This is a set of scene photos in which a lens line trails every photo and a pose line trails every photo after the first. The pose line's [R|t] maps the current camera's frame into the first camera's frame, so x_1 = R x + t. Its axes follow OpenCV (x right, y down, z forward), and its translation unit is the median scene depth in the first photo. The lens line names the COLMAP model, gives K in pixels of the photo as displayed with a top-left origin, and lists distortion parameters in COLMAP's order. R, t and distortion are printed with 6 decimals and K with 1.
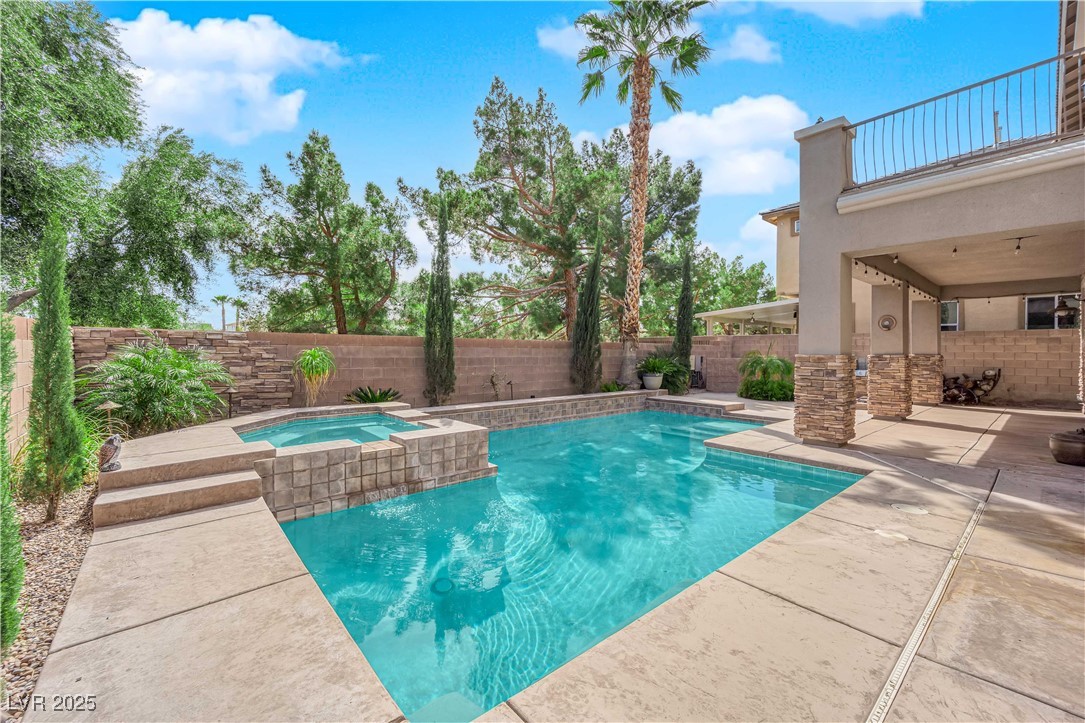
lens RADIAL K [[440.7, 0, 537.3], [0, 440.7, 346.7], [0, 0, 1]] dist [-0.016264, -0.001805]
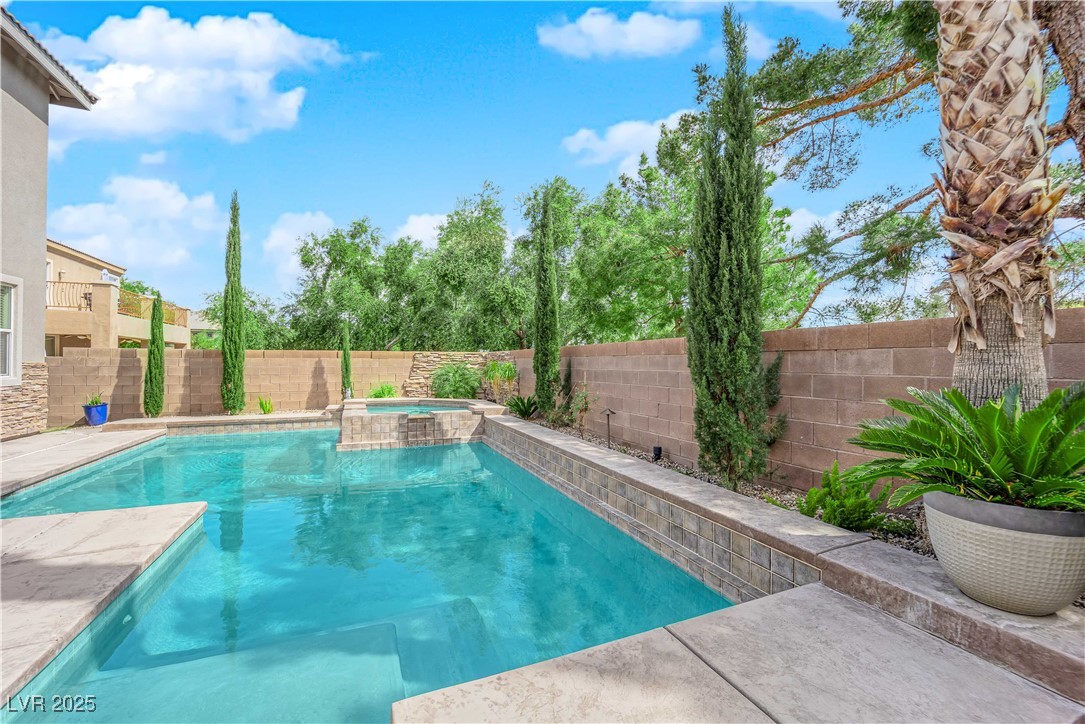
lens RADIAL K [[440.7, 0, 541.7], [0, 440.7, 360.4], [0, 0, 1]] dist [-0.016264, -0.001805]
pose [[-0.313498, -0.014162, -0.949483, 0.585649], [0.001706, 0.999879, -0.015477, 0.019314], [0.949587, -0.006472, -0.313436, 1.138102]]
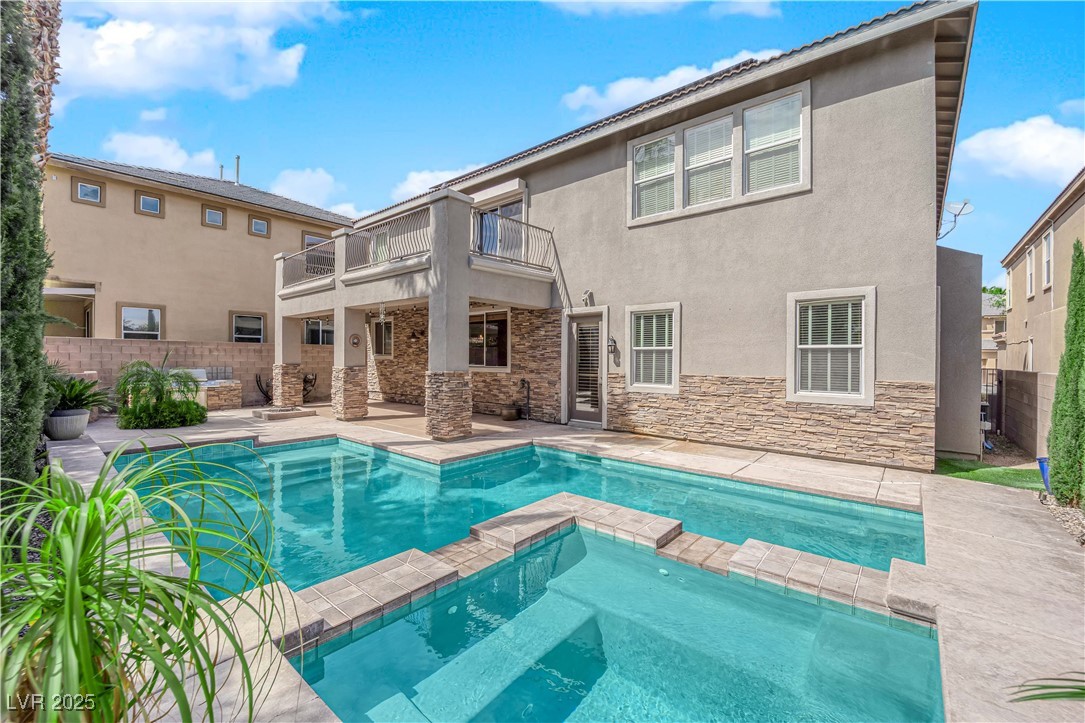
lens RADIAL K [[440.7, 0, 535.0], [0, 440.7, 358.2], [0, 0, 1]] dist [-0.016264, -0.001805]
pose [[-0.159693, -0.008582, 0.987129, -0.454461], [-0.017856, 0.999824, 0.005804, -0.020443], [-0.987005, -0.016700, -0.159818, 0.654705]]
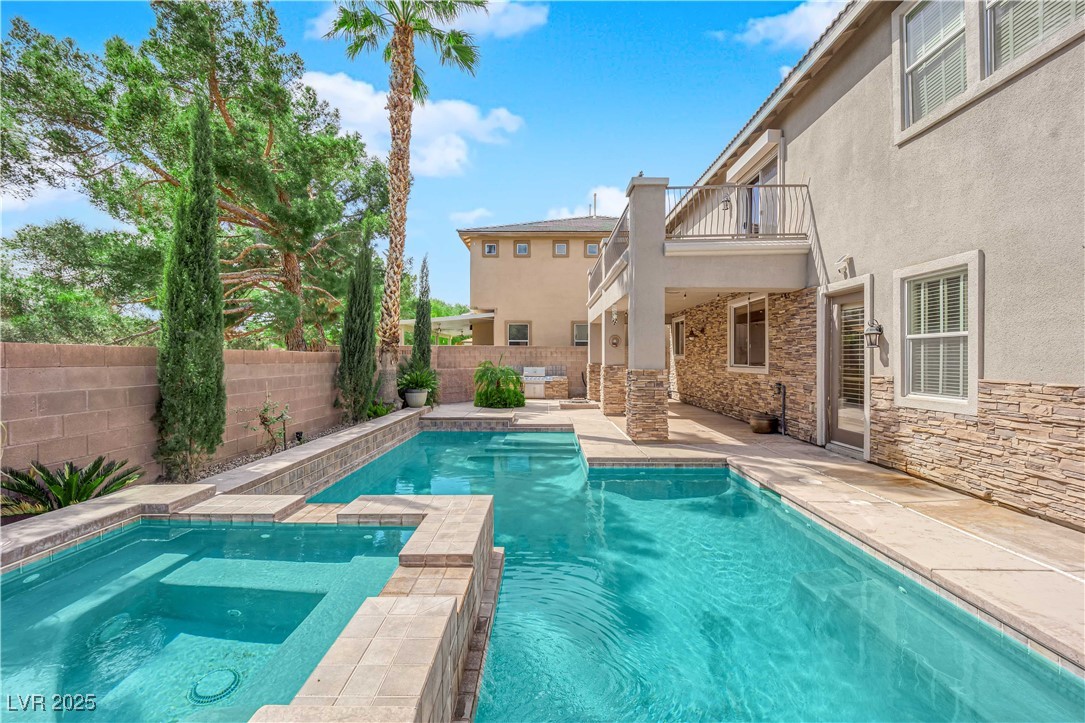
lens RADIAL K [[440.7, 0, 542.6], [0, 440.7, 358.4], [0, 0, 1]] dist [-0.016264, -0.001805]
pose [[0.650603, -0.004840, 0.759403, -0.312022], [-0.004742, 0.999934, 0.010435, -0.014883], [-0.759403, -0.010390, 0.650537, 0.289685]]
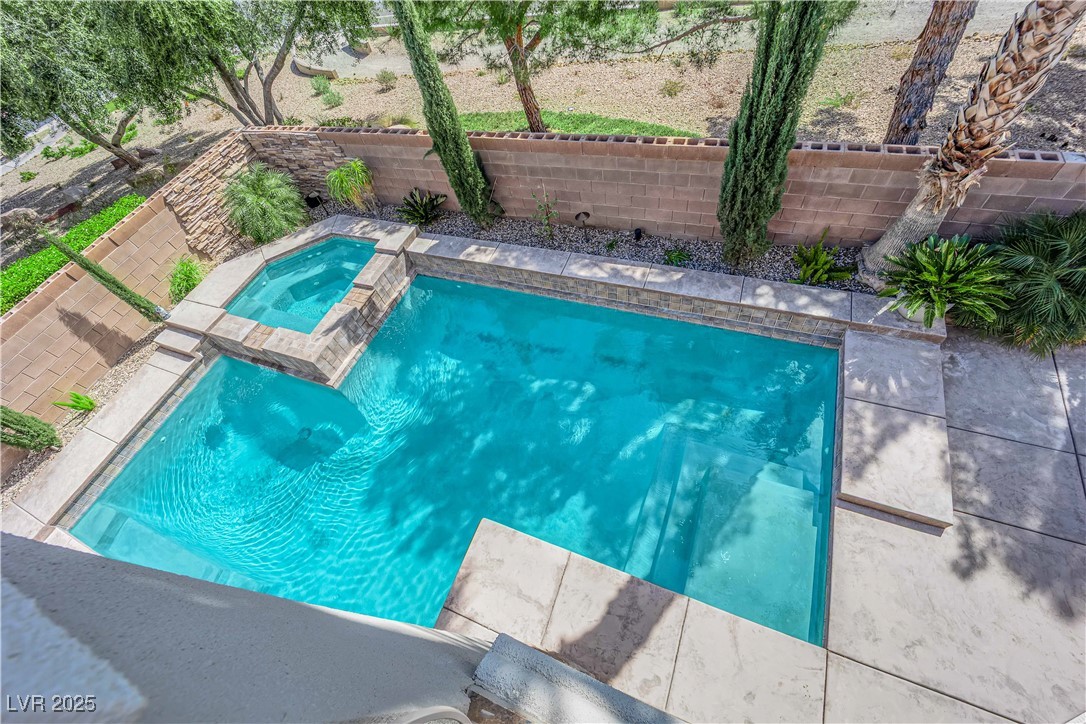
lens RADIAL K [[441.1, 0, 538.5], [0, 441.1, 366.0], [0, 0, 1]] dist [-0.016264, -0.001805]
pose [[0.448808, 0.682304, -0.577089, 0.487549], [0.177280, 0.564967, 0.805844, -0.363820], [0.875867, -0.463976, 0.132603, 0.757384]]
